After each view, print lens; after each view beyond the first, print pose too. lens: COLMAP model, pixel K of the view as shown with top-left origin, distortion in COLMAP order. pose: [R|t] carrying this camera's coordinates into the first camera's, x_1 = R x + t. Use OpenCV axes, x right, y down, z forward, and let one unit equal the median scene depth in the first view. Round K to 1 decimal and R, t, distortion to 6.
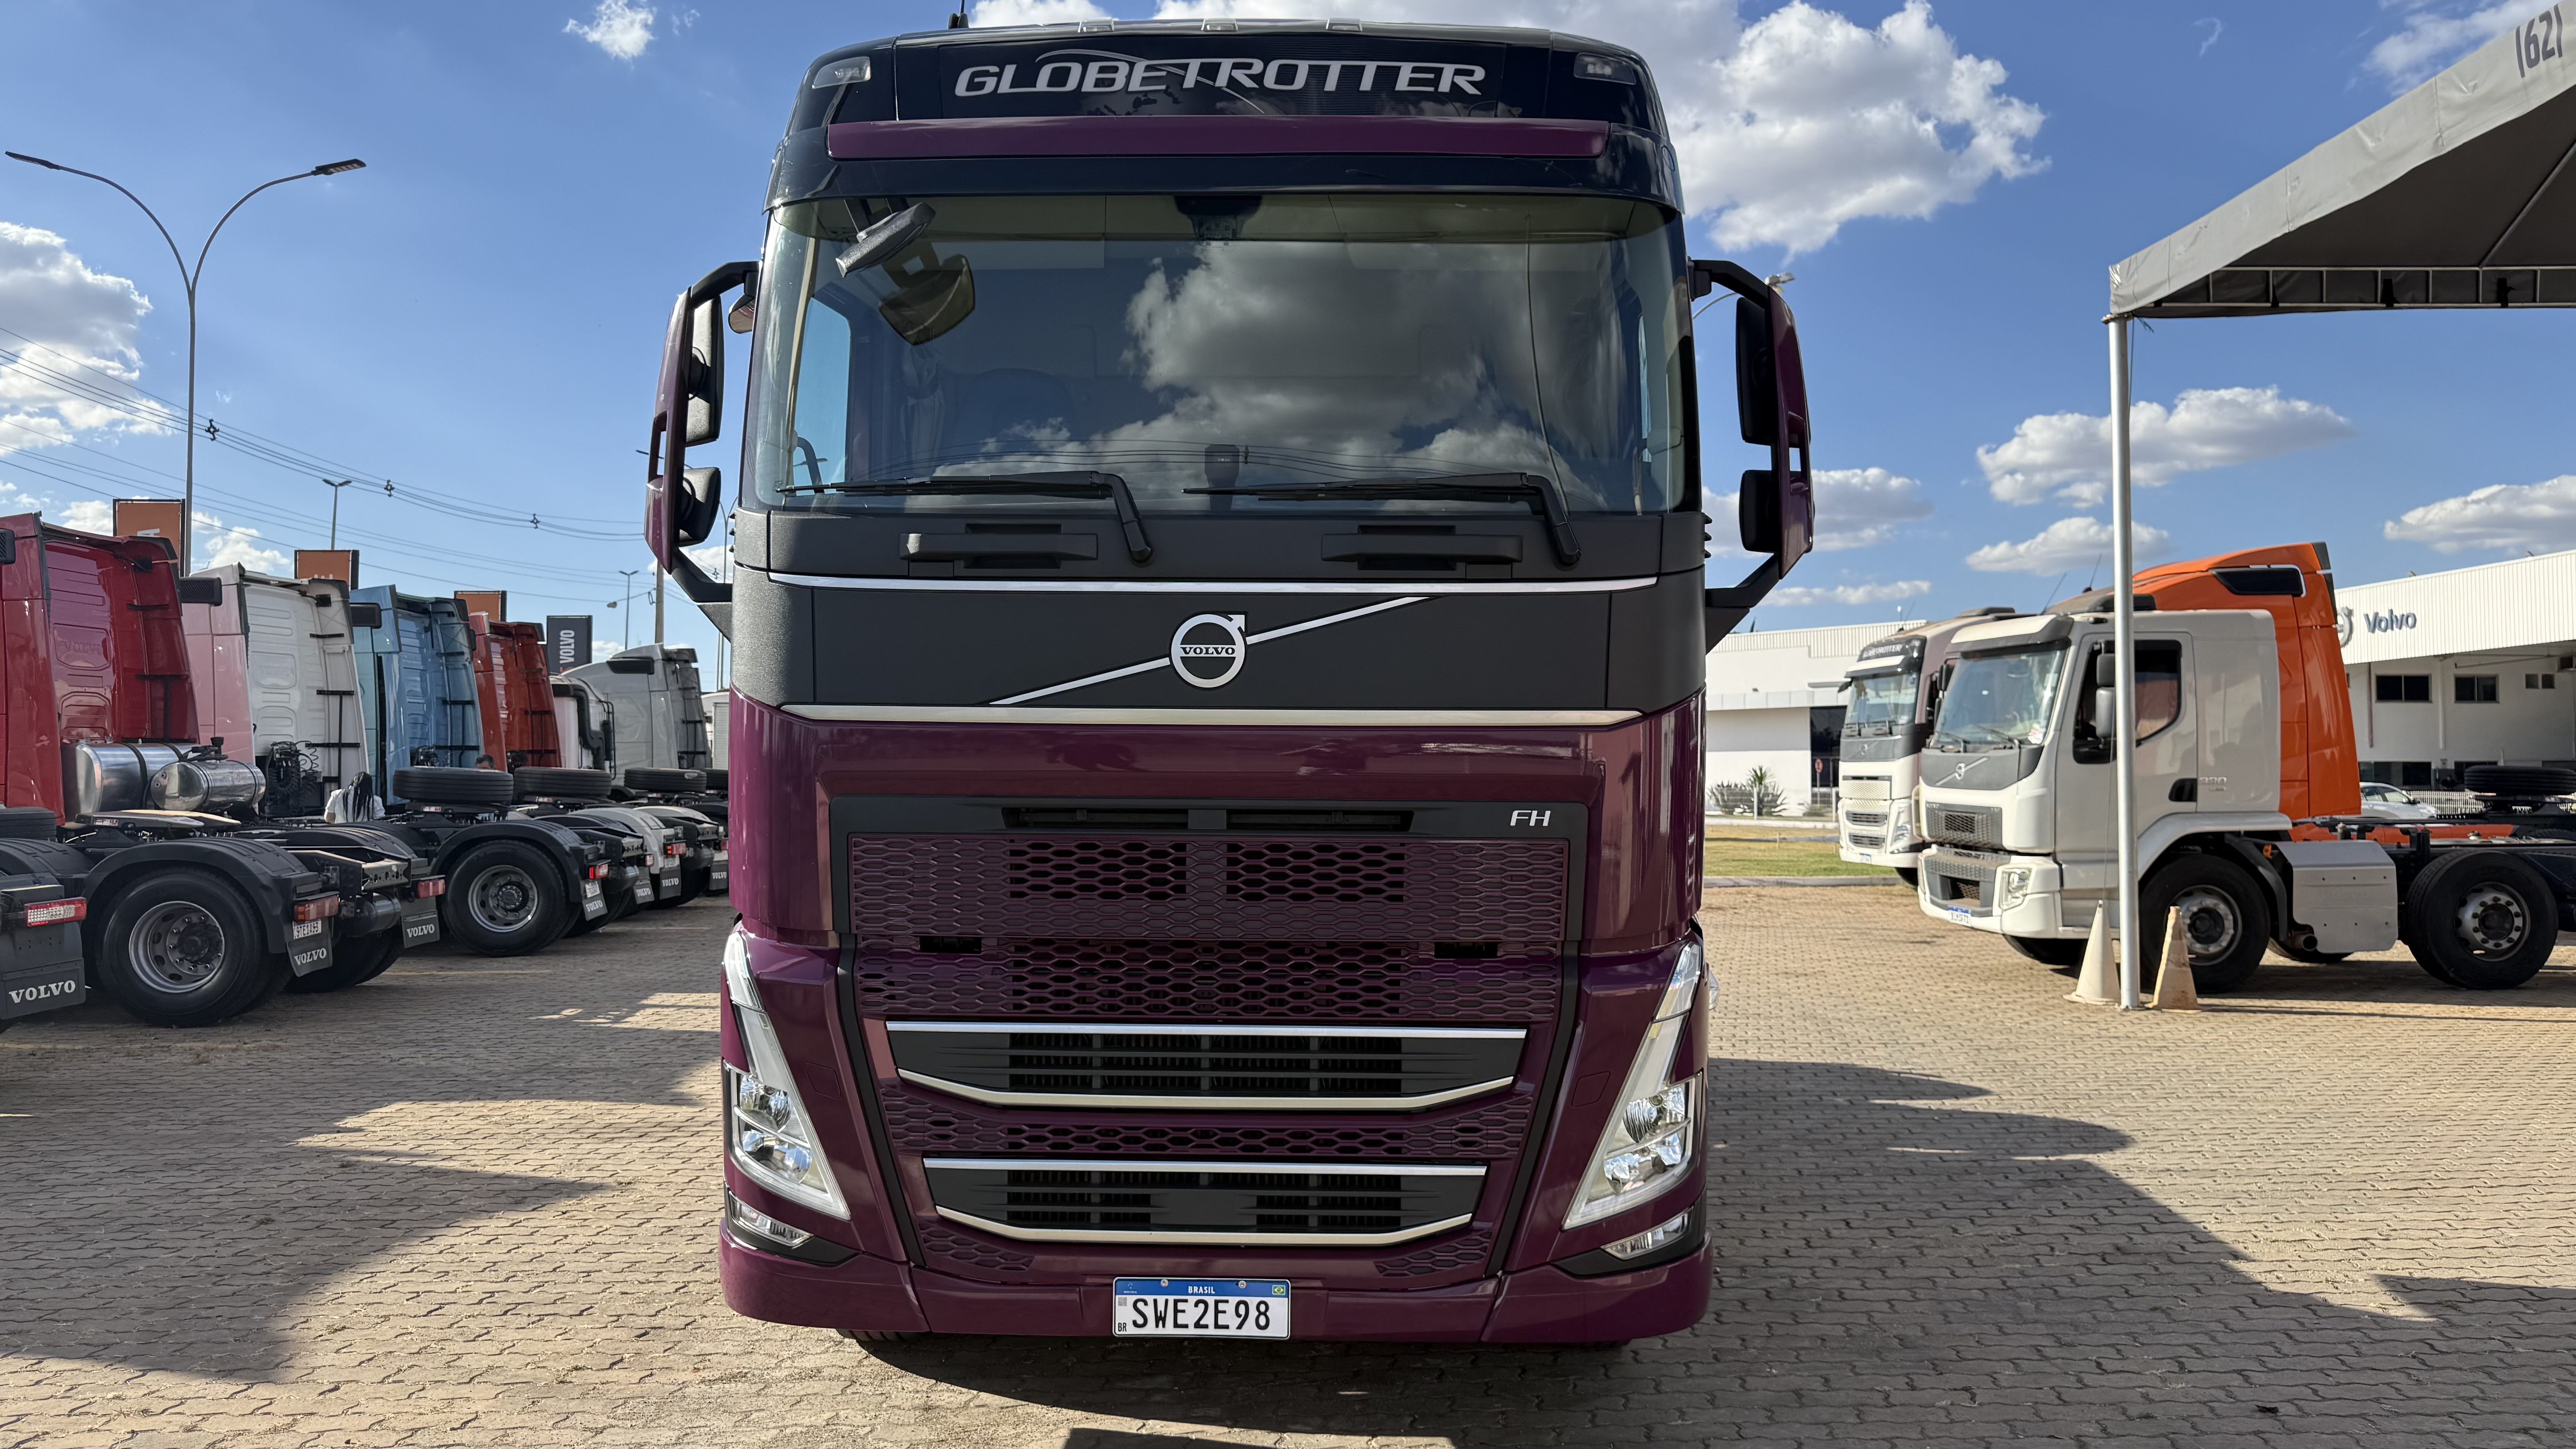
lens RADIAL K [[1815.2, 0, 1232.5], [0, 1815.2, 777.5], [0, 0, 1]] dist [-0.050038, 0.000190]
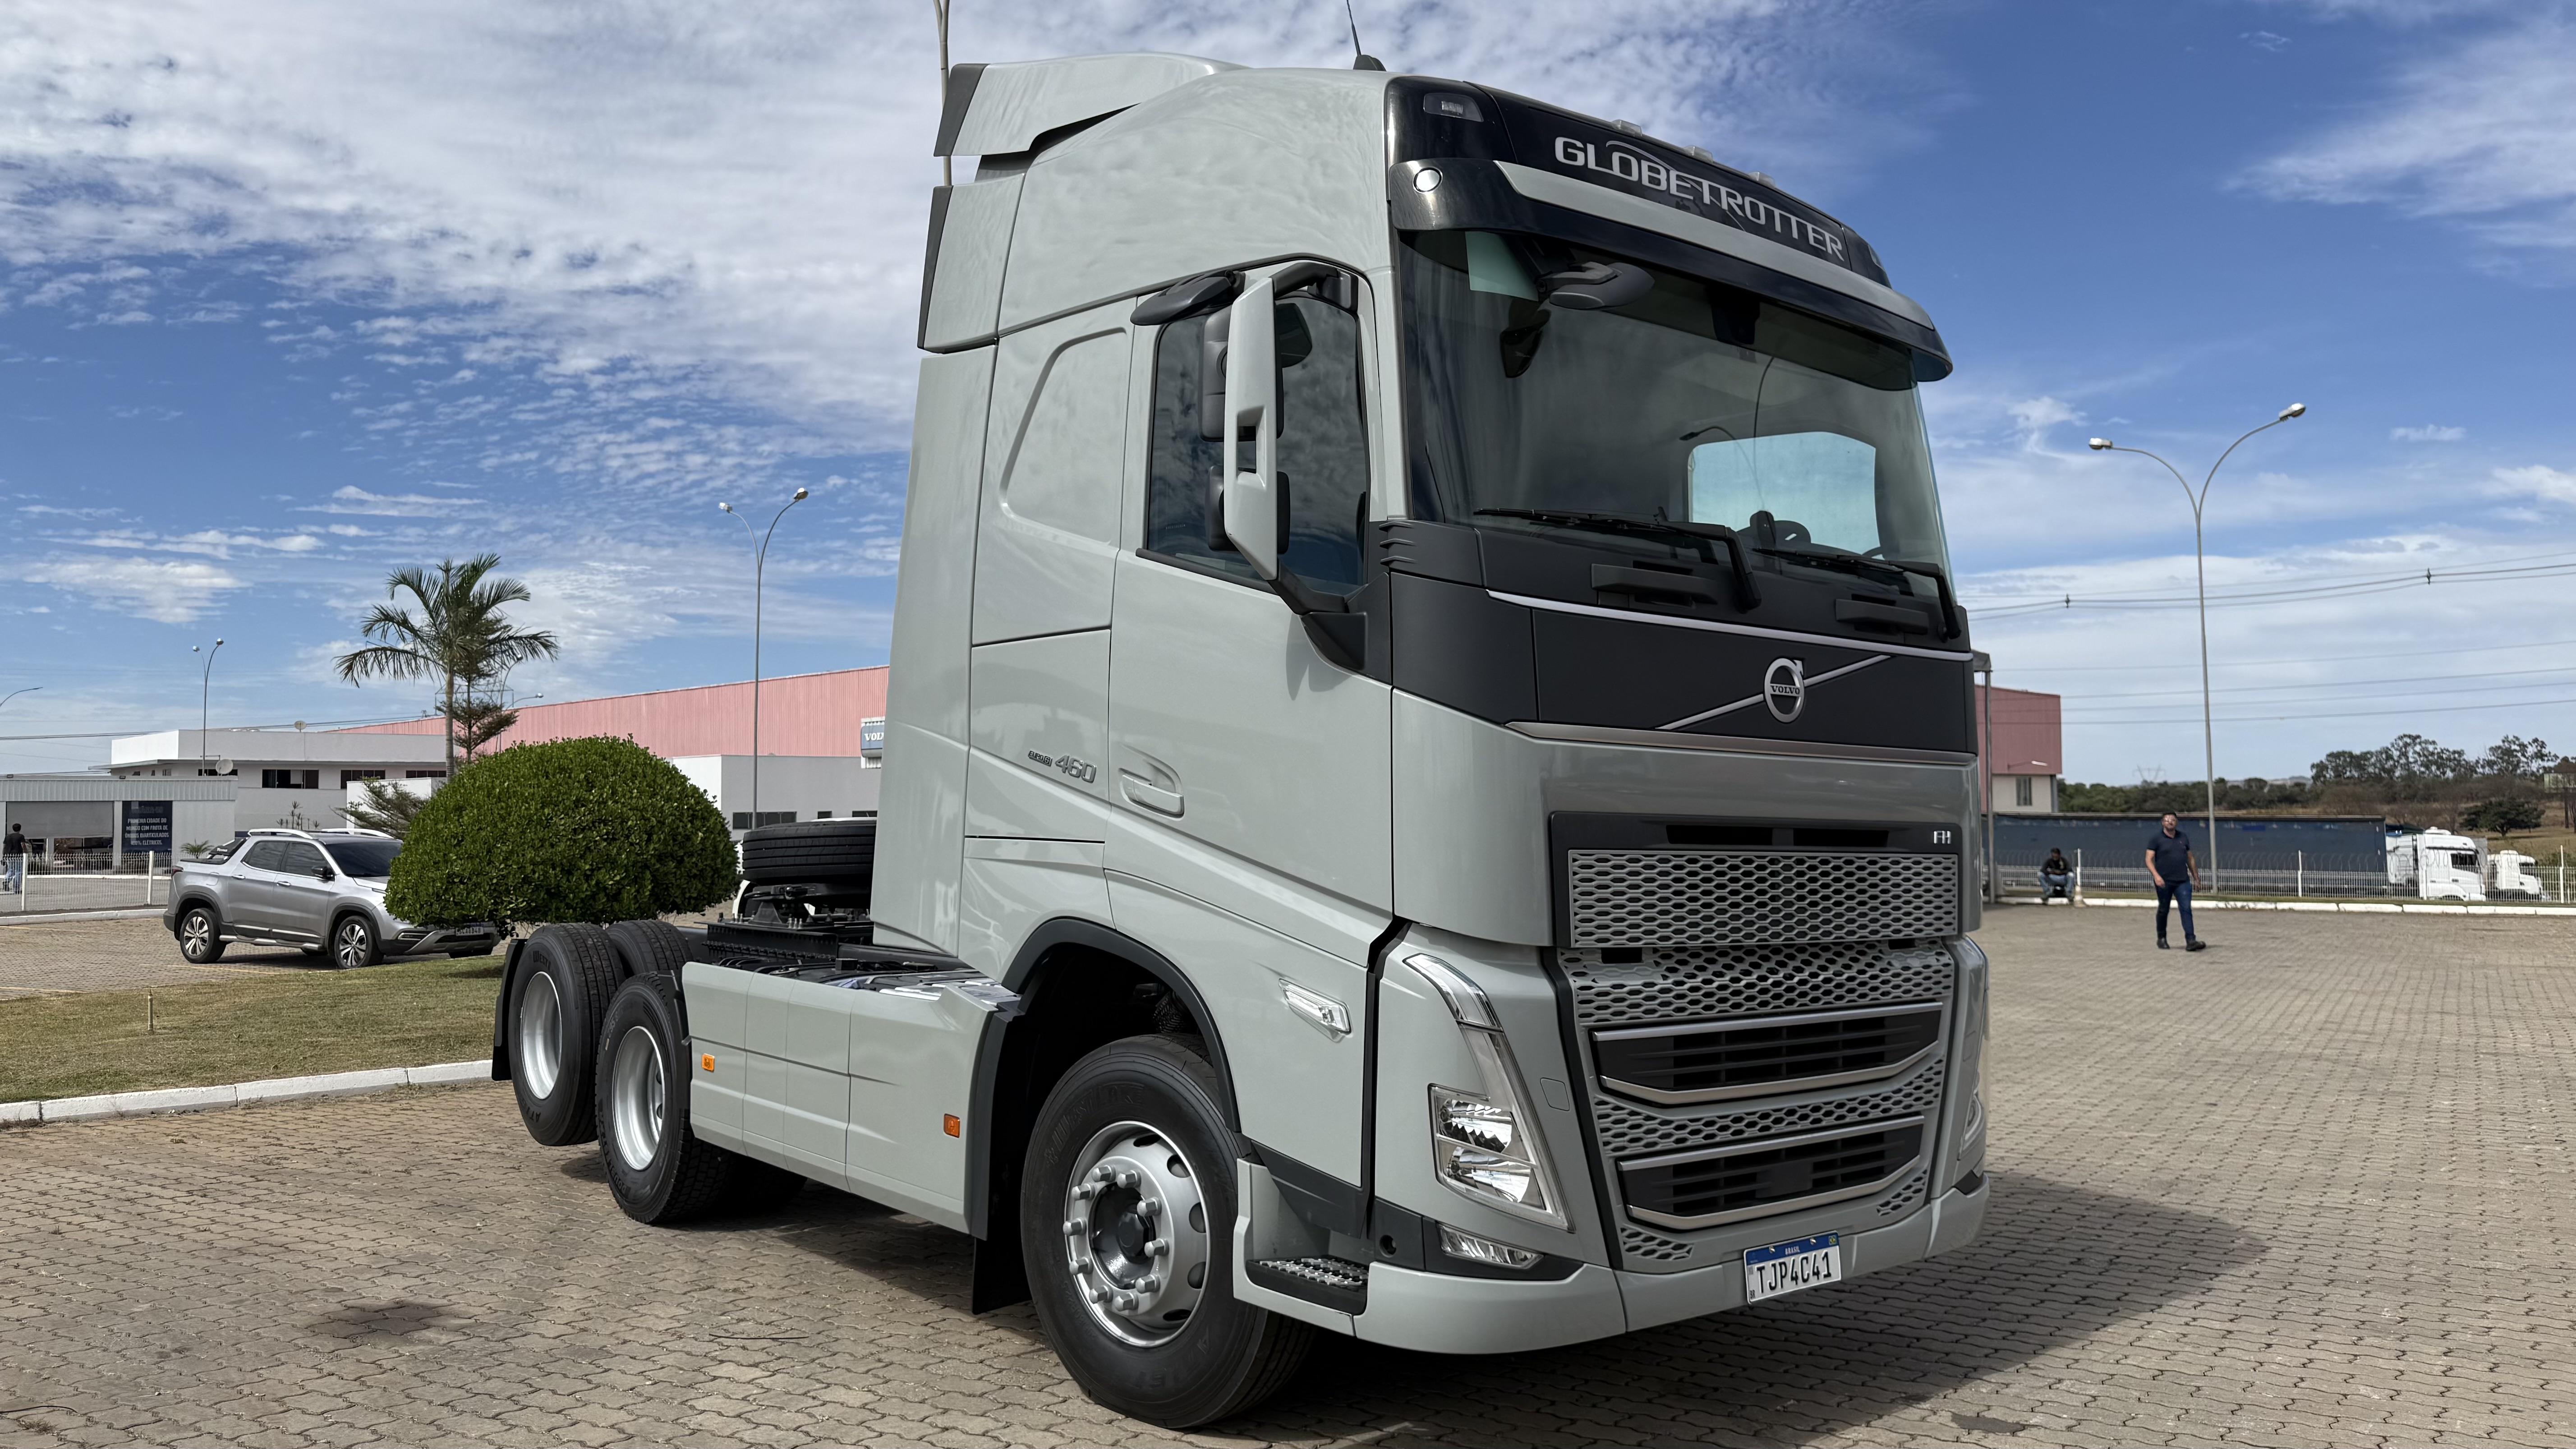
lens RADIAL K [[1815.2, 0, 1232.5], [0, 1815.2, 777.5], [0, 0, 1]] dist [-0.050038, 0.000190]
pose [[0.780695, 0.023420, 0.624473, -1.012876], [0.018105, 0.998030, -0.060063, 0.049336], [-0.624650, 0.058197, 0.778733, 0.327927]]
